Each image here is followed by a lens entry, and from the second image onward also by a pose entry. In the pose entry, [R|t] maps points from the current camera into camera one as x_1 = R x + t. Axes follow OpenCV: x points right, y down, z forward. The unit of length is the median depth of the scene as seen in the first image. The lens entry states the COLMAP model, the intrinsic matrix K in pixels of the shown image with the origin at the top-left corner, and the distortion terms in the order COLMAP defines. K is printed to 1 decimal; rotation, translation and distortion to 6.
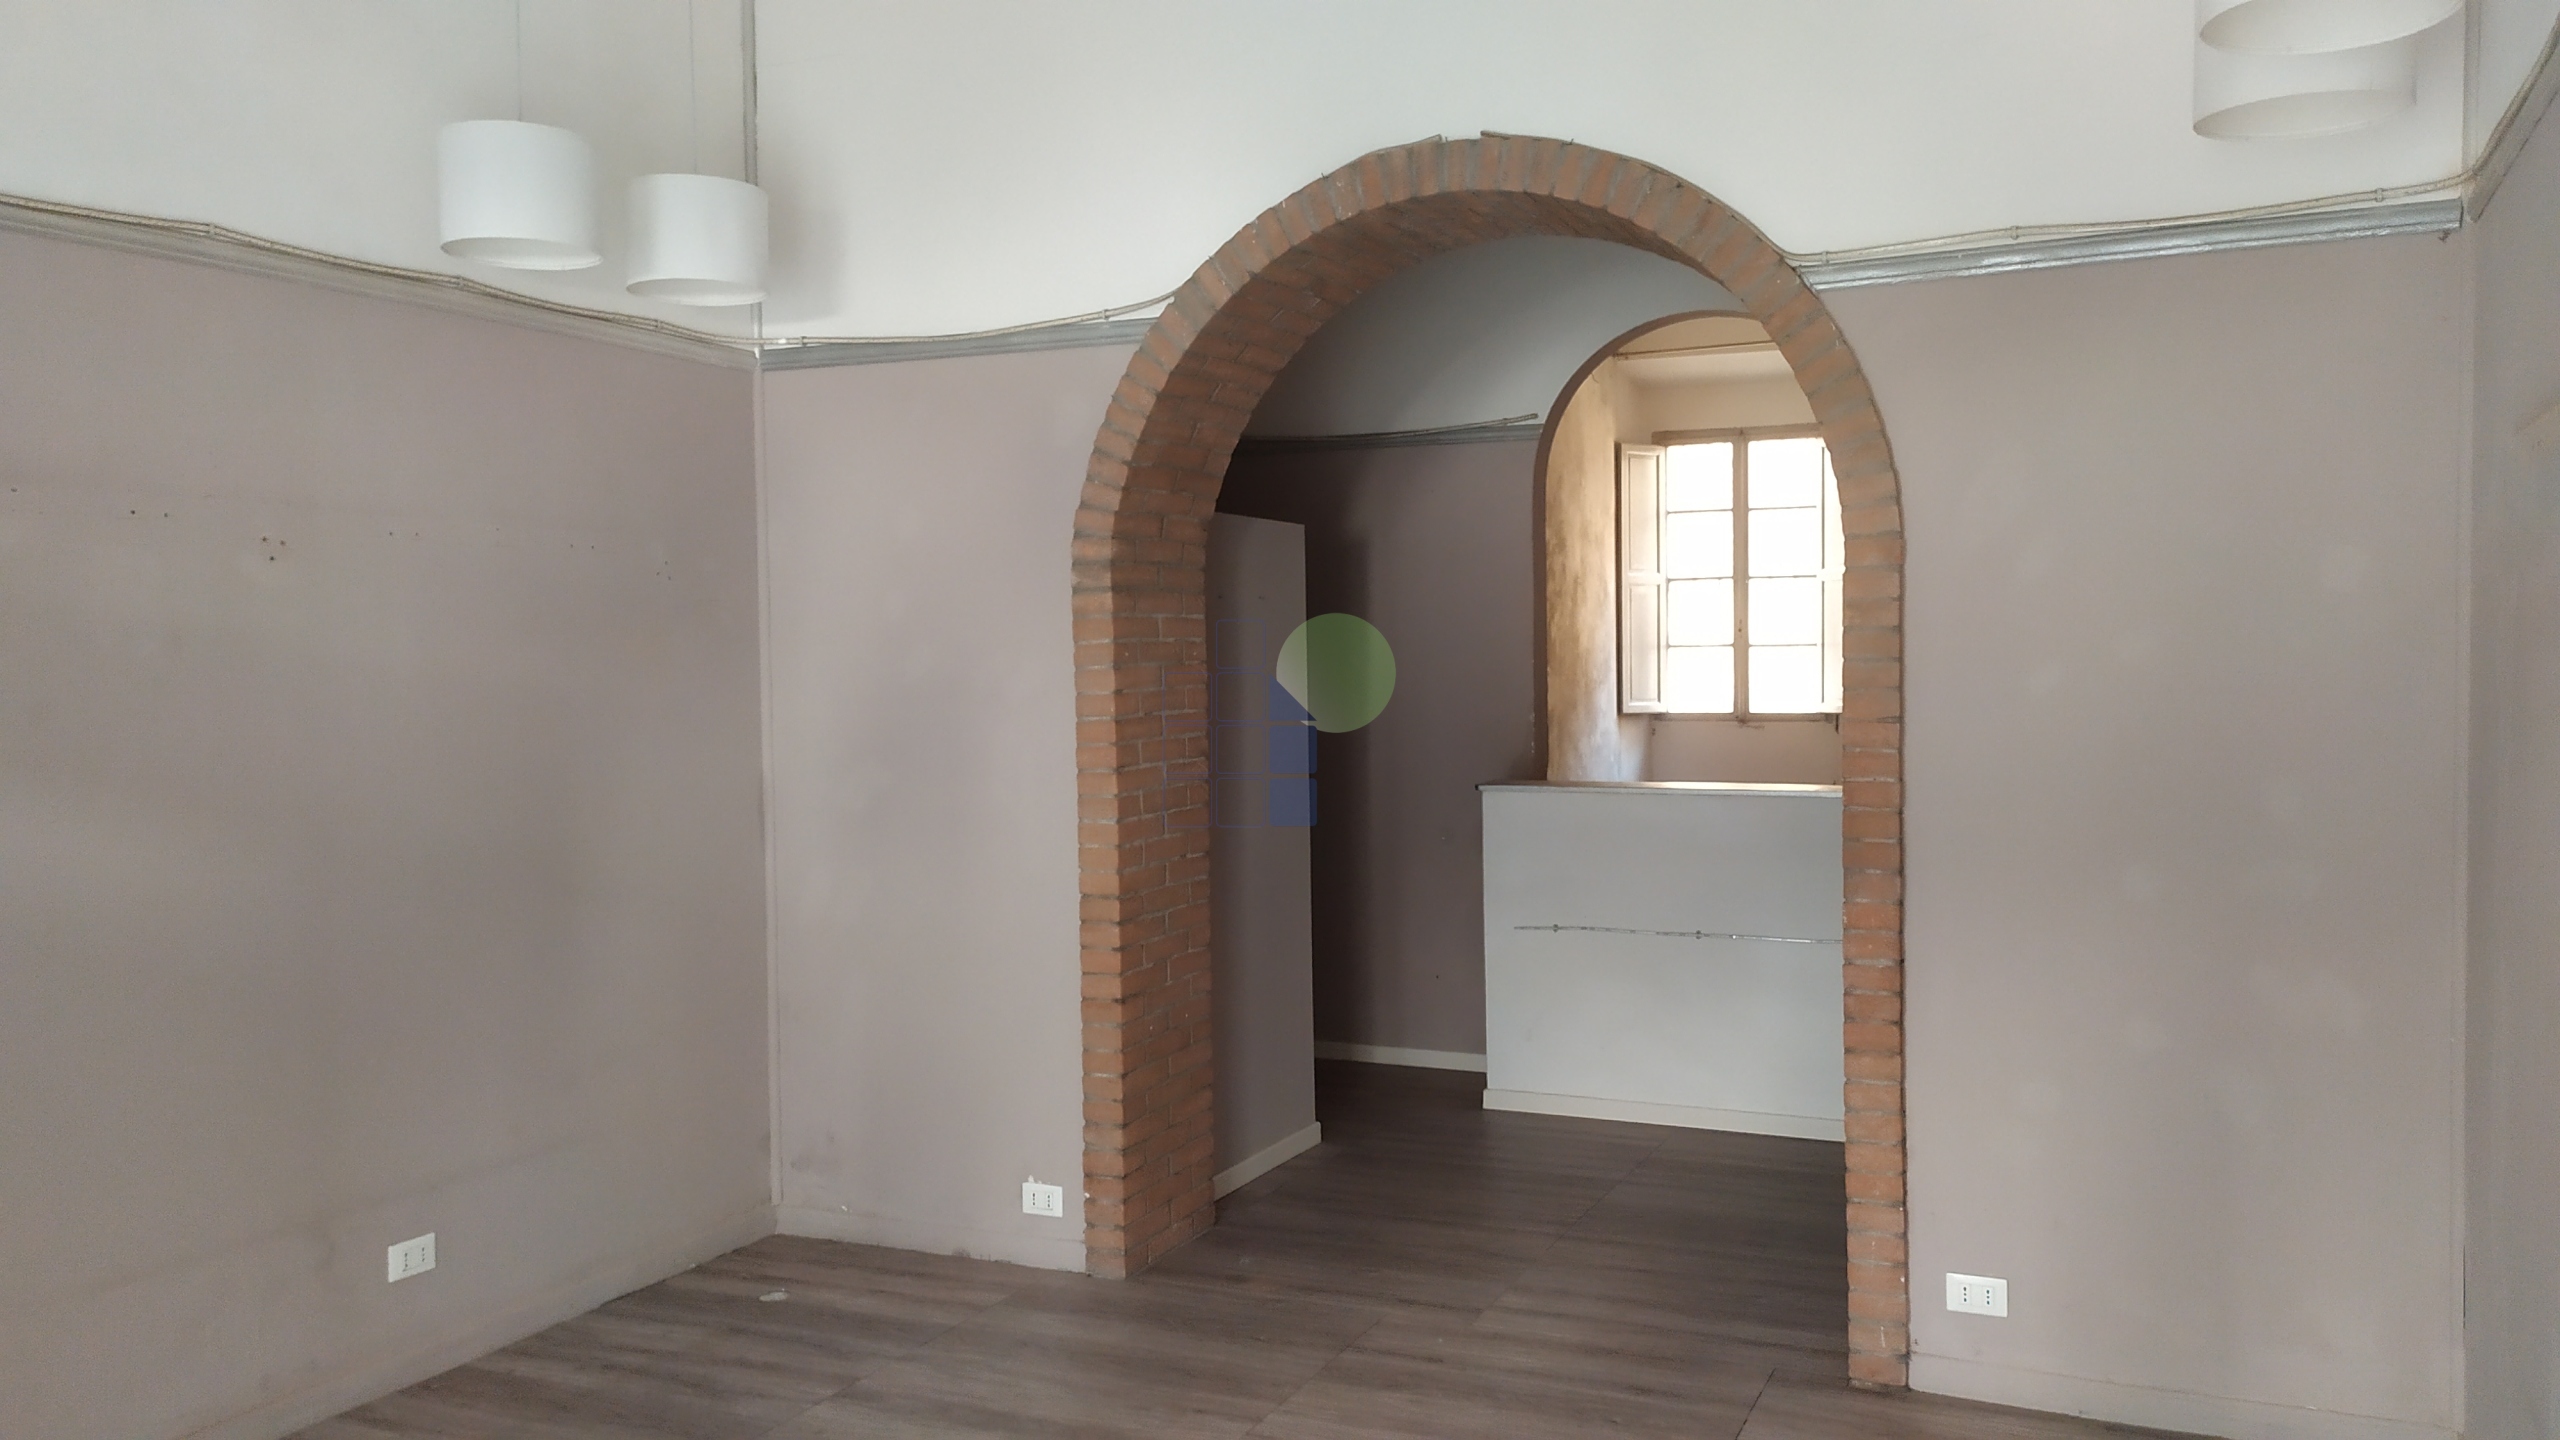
lens RADIAL K [[1987.7, 0, 1304.2], [0, 1987.7, 711.8], [0, 0, 1]] dist [0.059168, 0.002181]
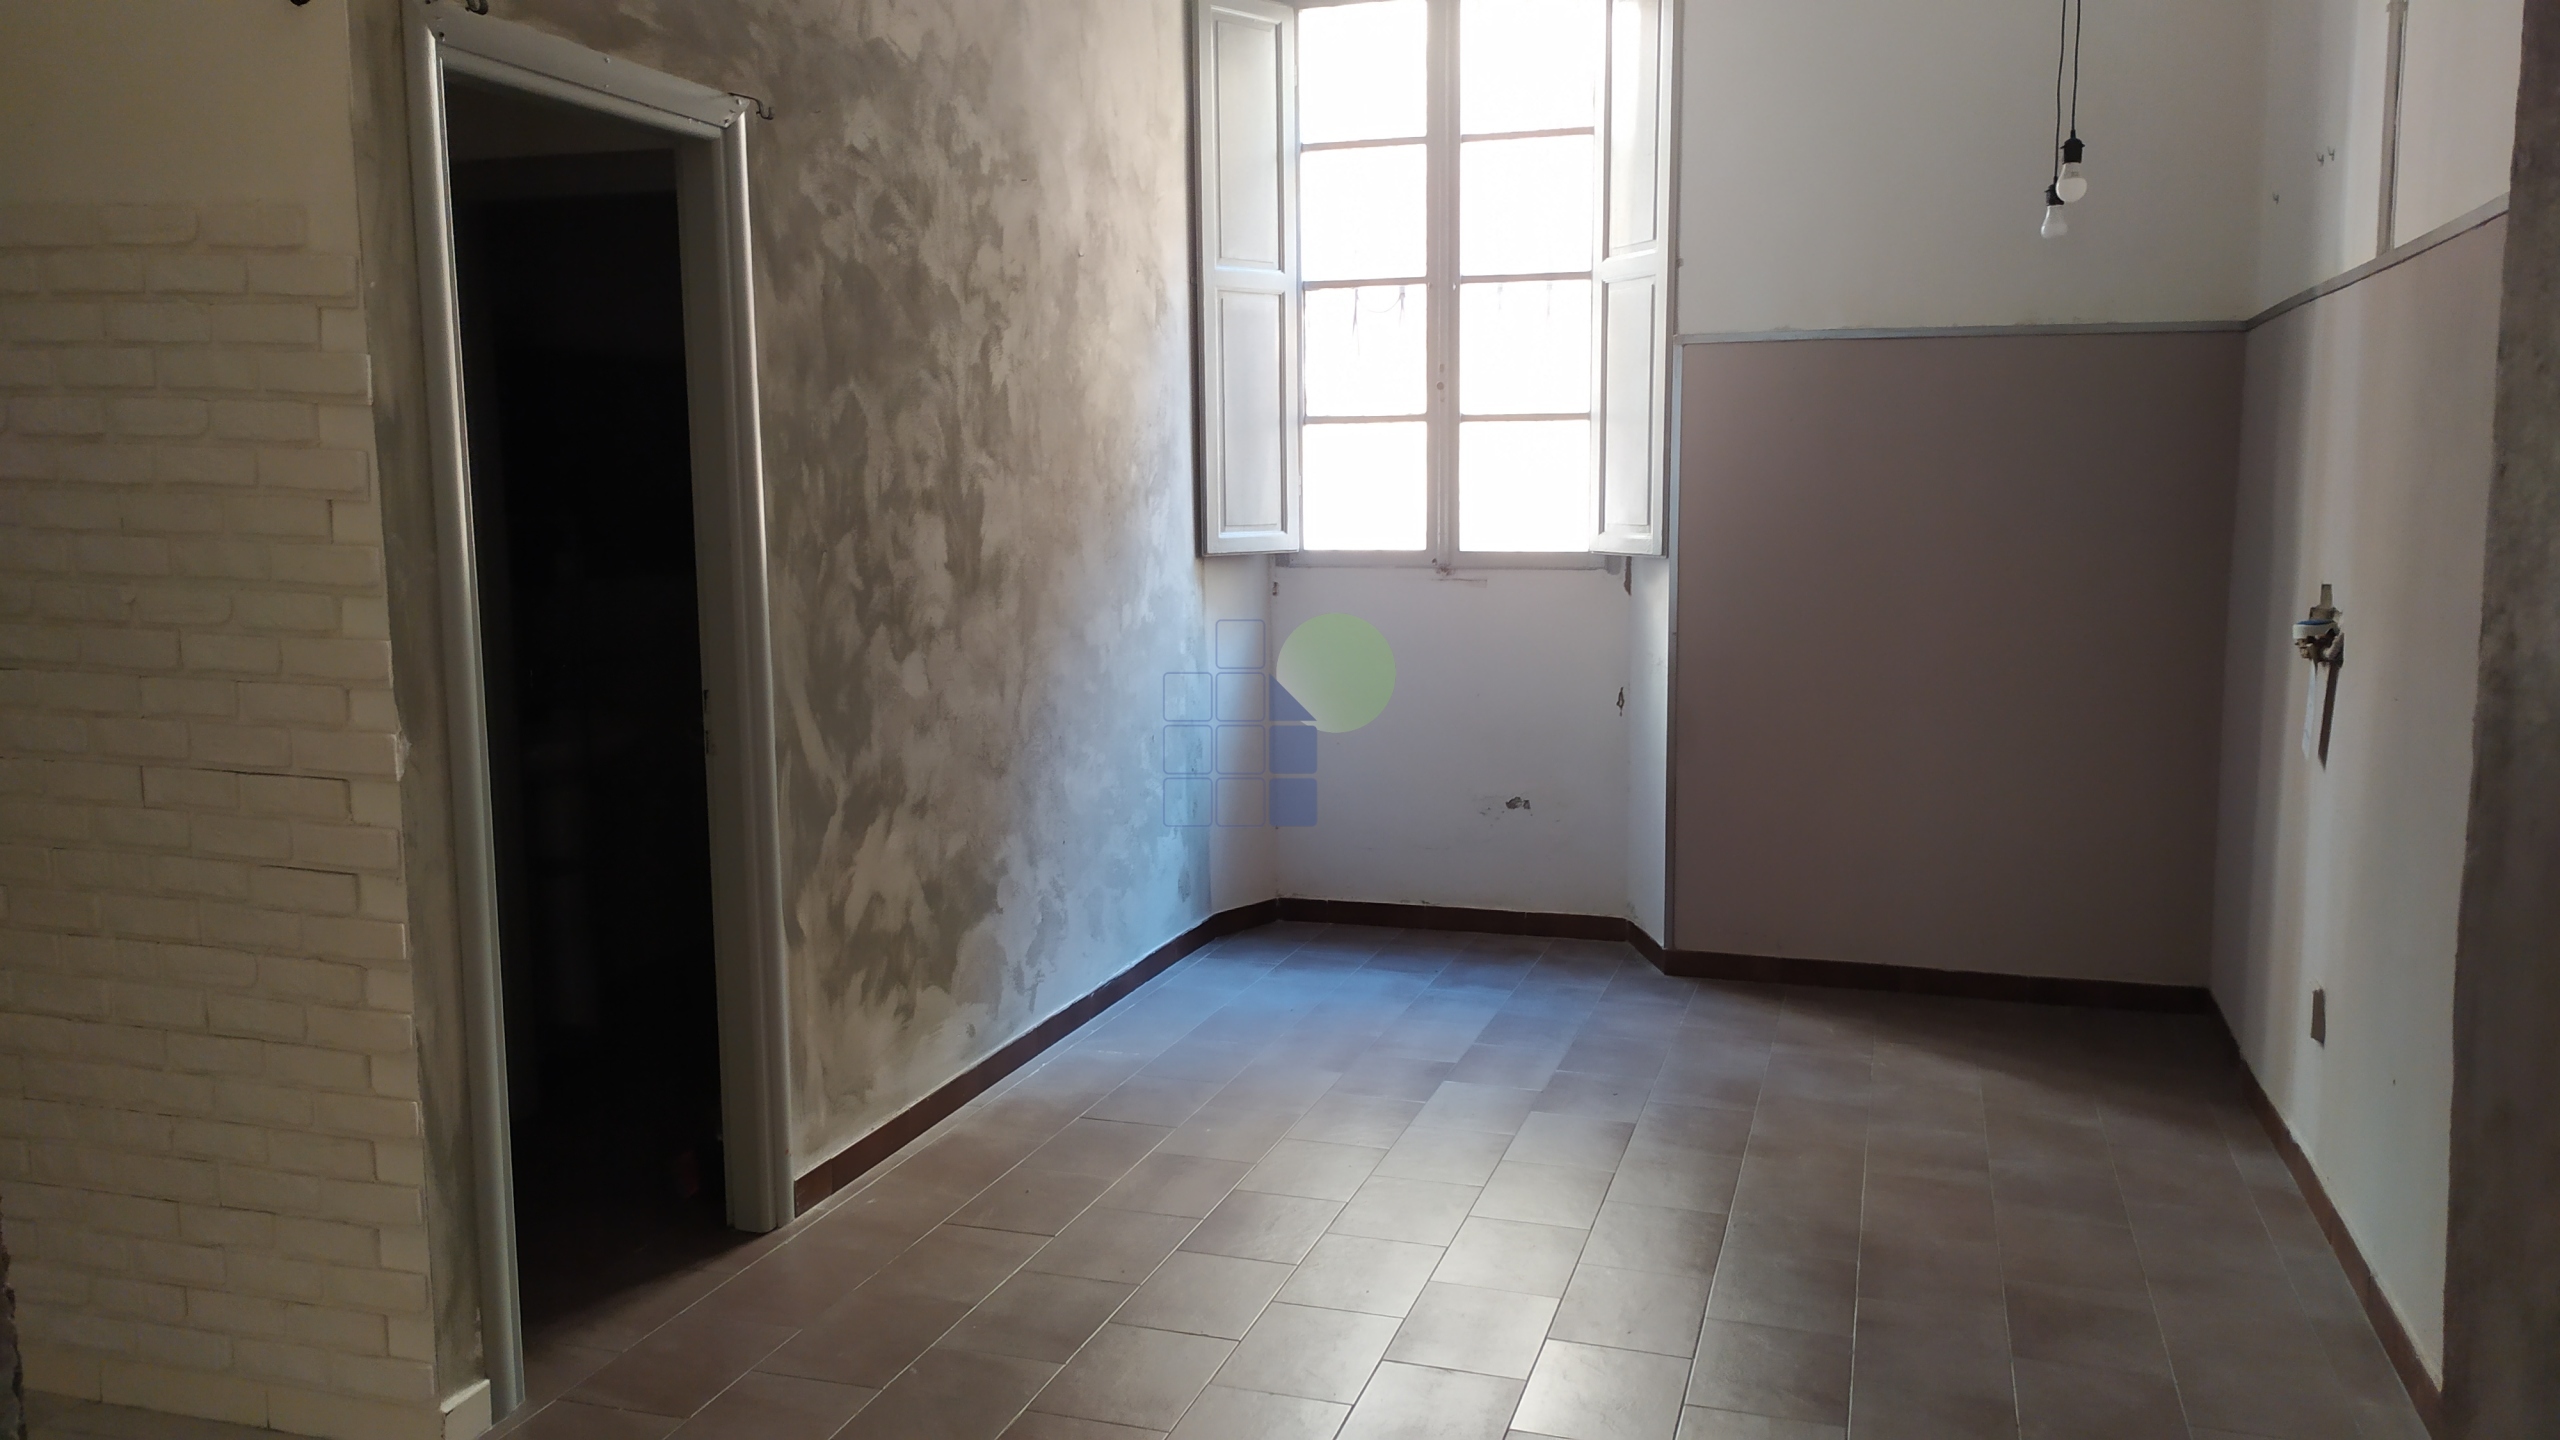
lens RADIAL K [[1883.5, 0, 1280.0], [0, 1883.5, 720.0], [0, 0, 1]] dist [0.033531, 0.004467]
pose [[0.994309, -0.014733, 0.105506, 0.294707], [0.003814, 0.994679, 0.102953, -0.015147], [-0.106462, -0.101965, 0.989075, 1.221427]]
